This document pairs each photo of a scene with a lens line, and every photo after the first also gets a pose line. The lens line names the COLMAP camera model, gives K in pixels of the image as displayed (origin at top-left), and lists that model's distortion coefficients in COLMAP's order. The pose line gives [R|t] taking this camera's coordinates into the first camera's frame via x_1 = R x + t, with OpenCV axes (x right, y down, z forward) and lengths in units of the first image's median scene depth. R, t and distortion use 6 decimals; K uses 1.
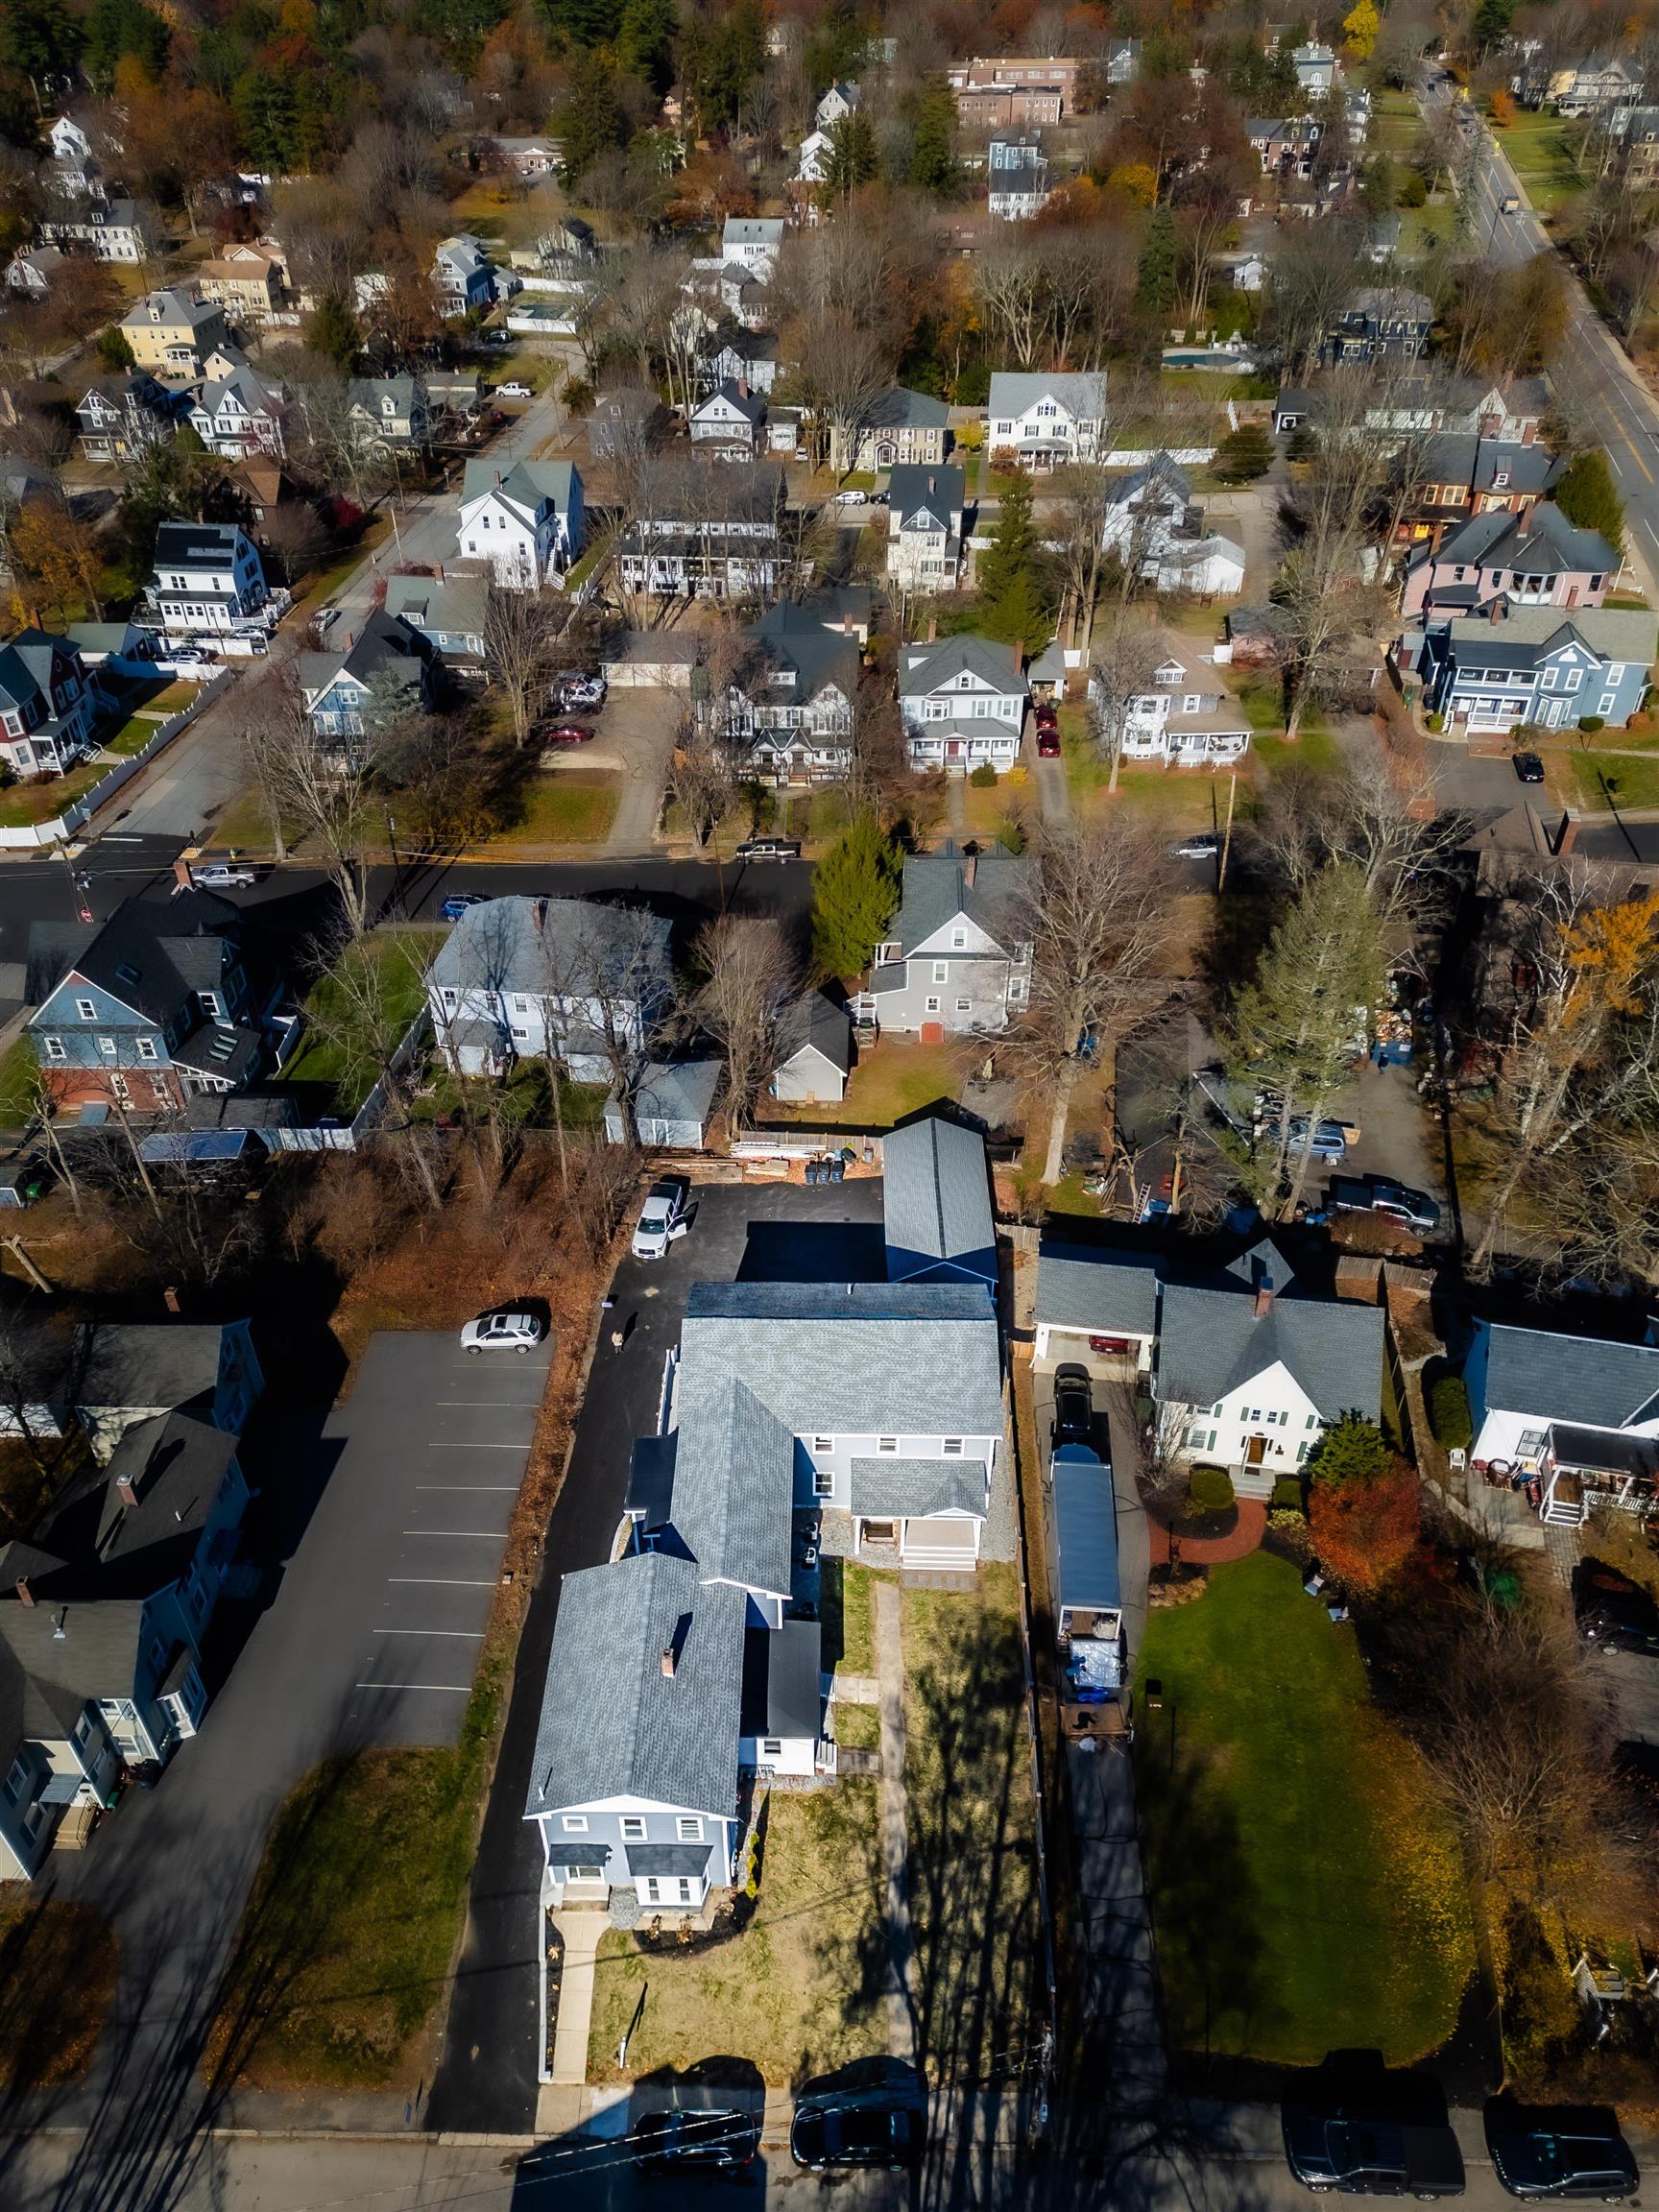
lens RADIAL K [[1547.4, 0, 777.7], [0, 1547.4, 1116.5], [0, 0, 1]] dist [0.069508, -0.059180]
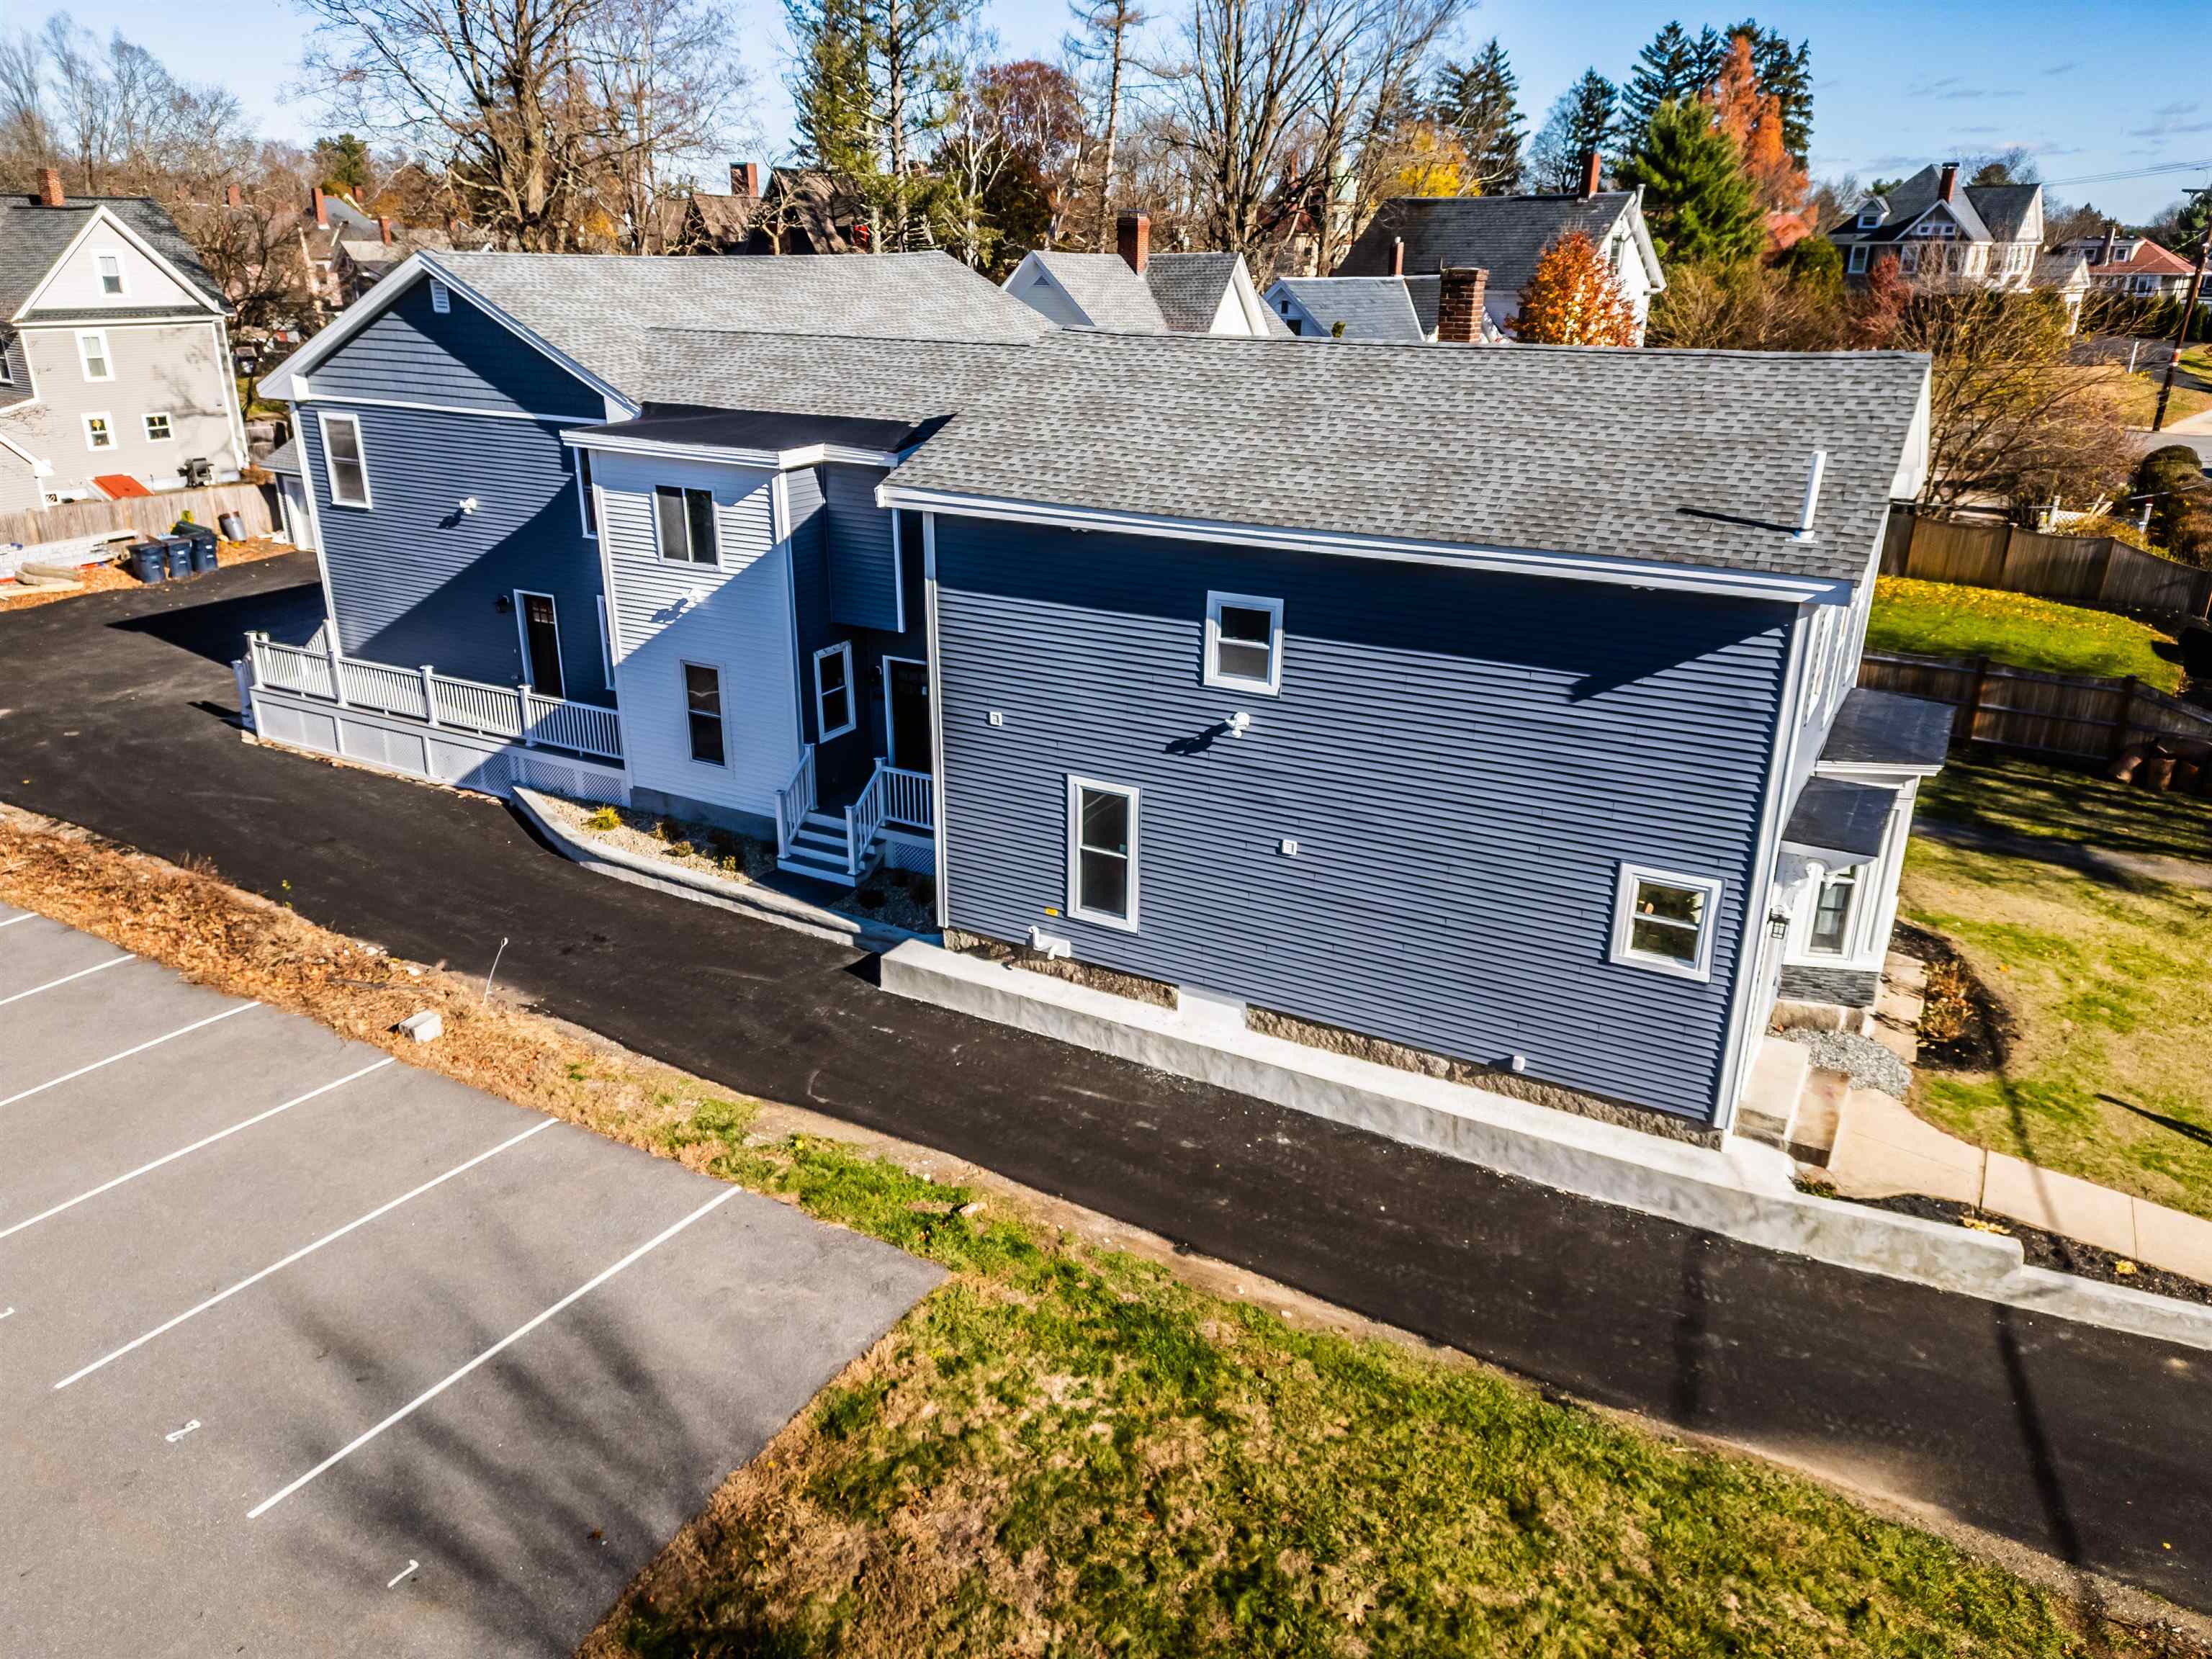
lens RADIAL K [[1547.4, 0, 1104.8], [0, 1547.4, 833.2], [0, 0, 1]] dist [0.069508, -0.059180]
pose [[0.469139, -0.288286, 0.834745, -0.324622], [0.534601, 0.845061, -0.008604, 0.329759], [-0.702930, 0.450292, 0.550569, 0.757743]]
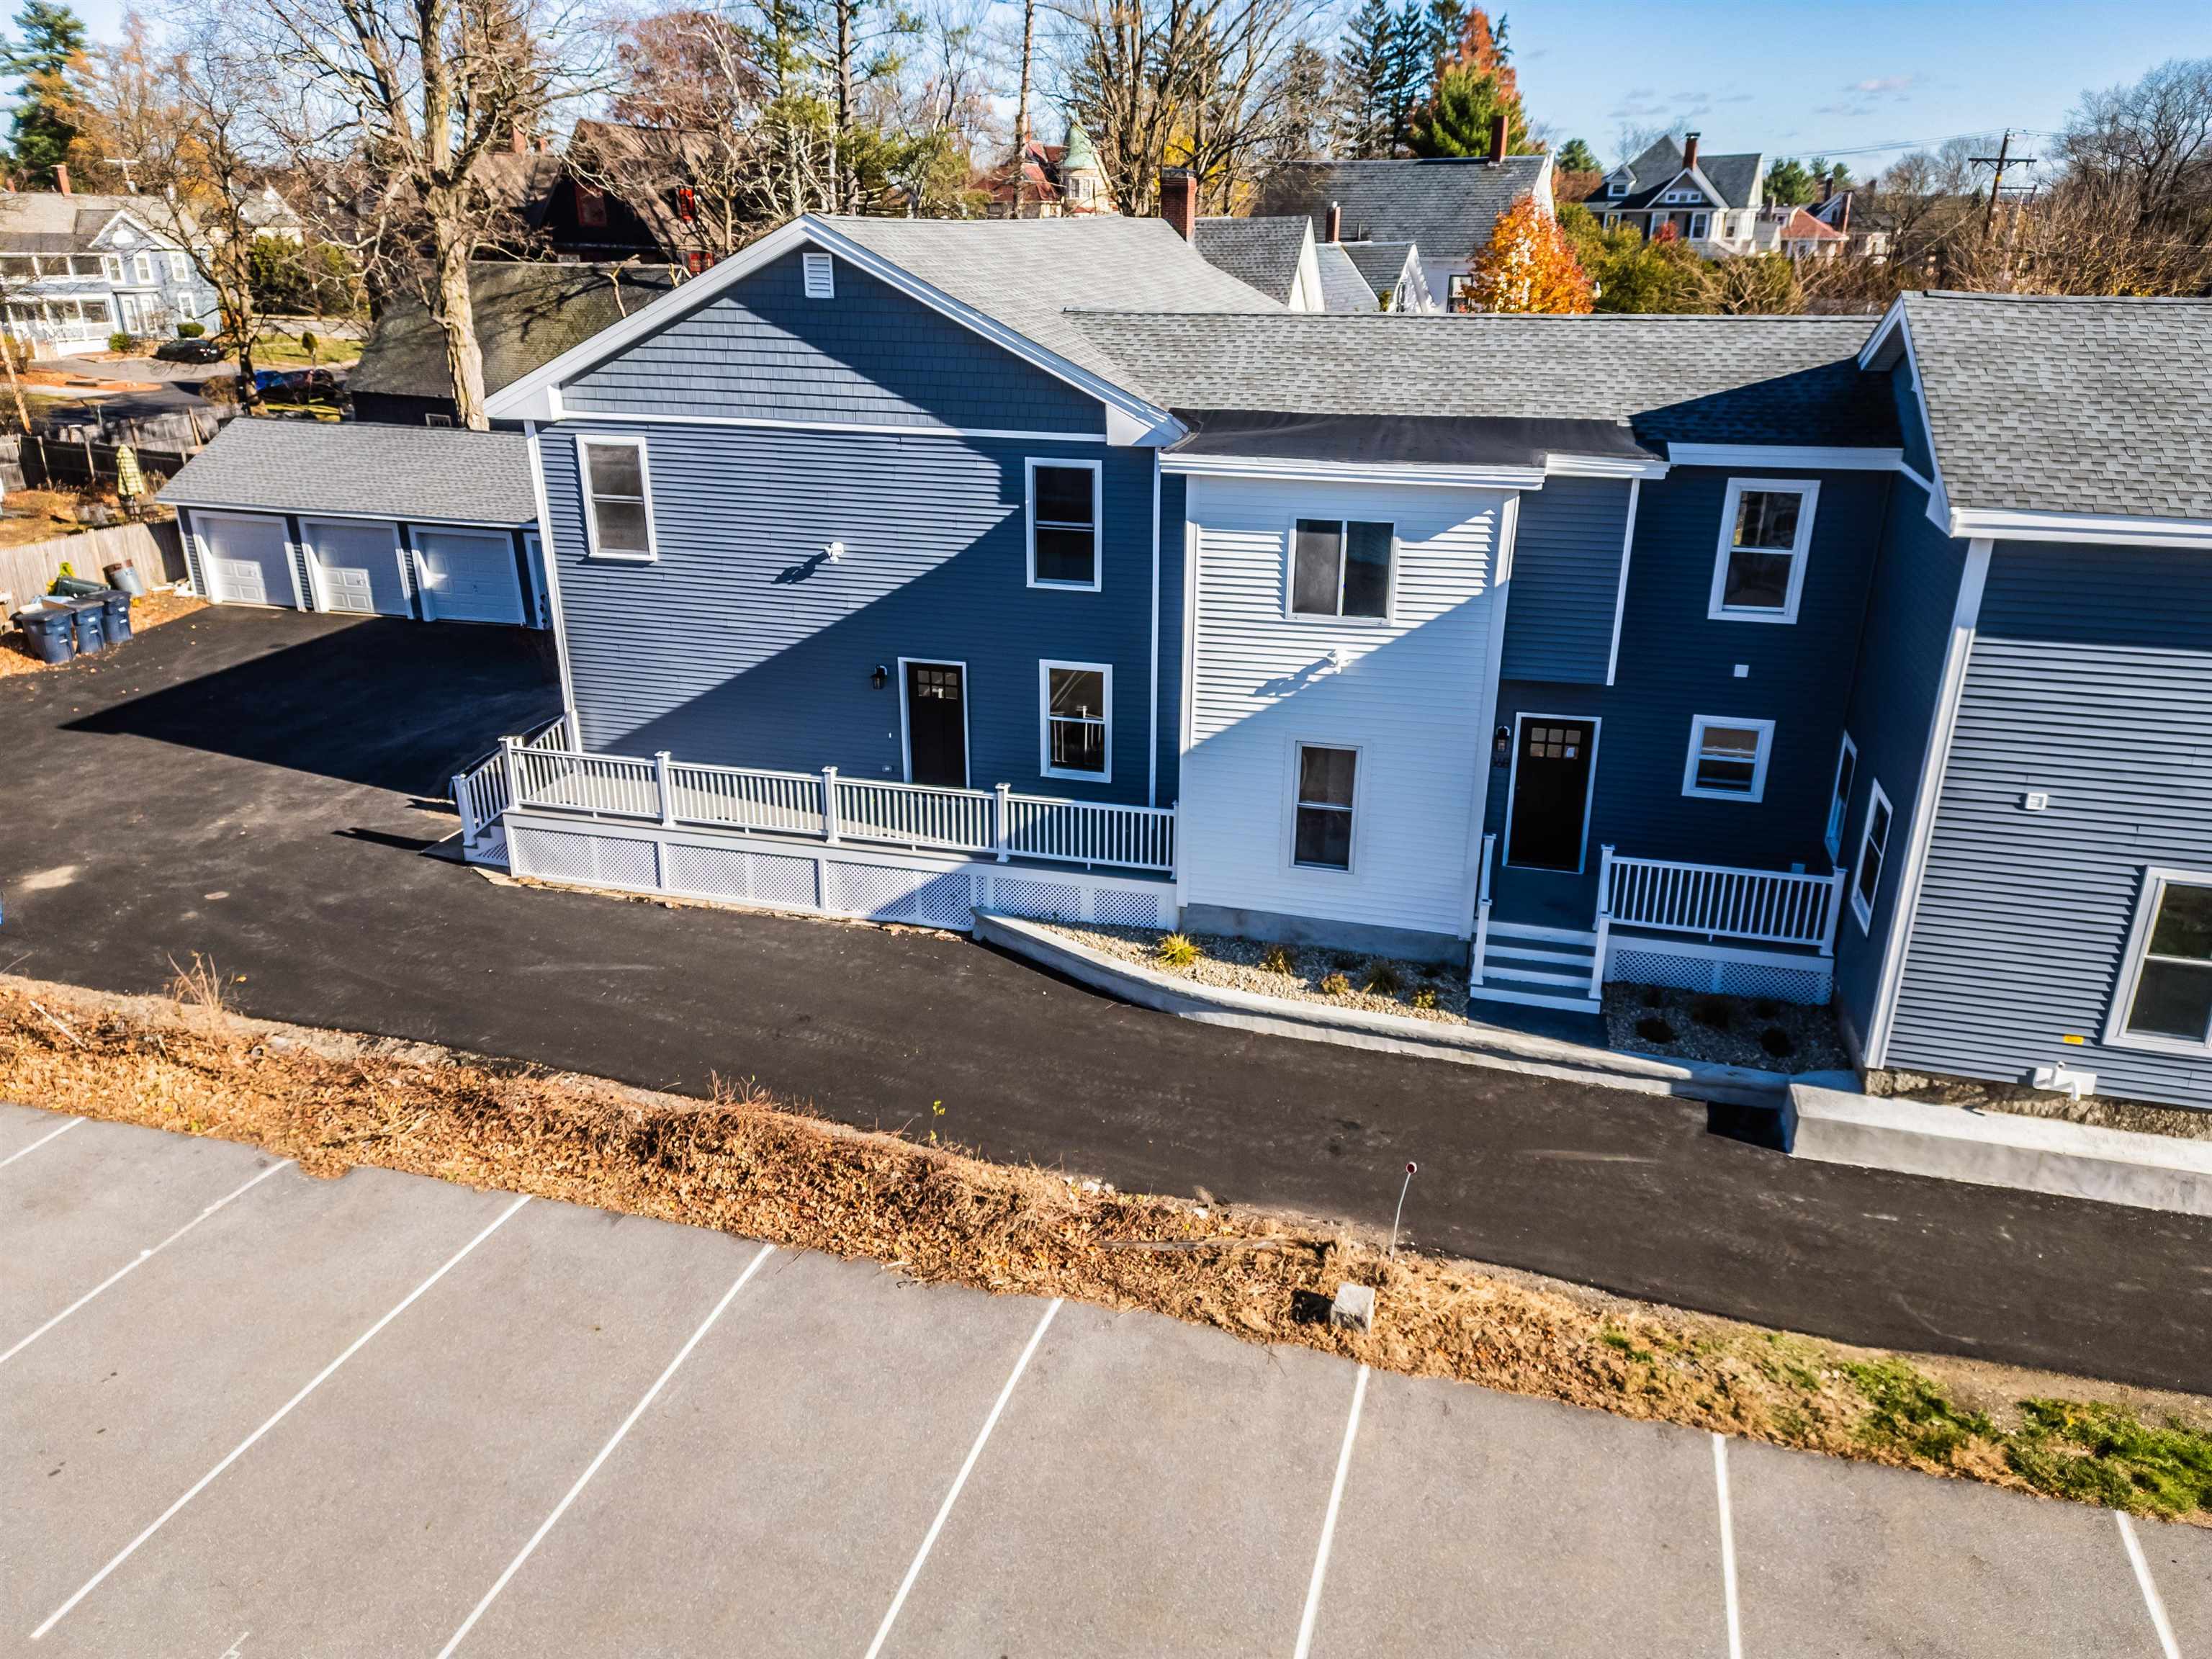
lens RADIAL K [[1547.4, 0, 1103.5], [0, 1547.4, 834.3], [0, 0, 1]] dist [0.069508, -0.059180]
pose [[0.235315, -0.336010, 0.911989, -0.325540], [0.595895, 0.791162, 0.137738, 0.208348], [-0.767813, 0.511038, 0.386398, 0.916660]]
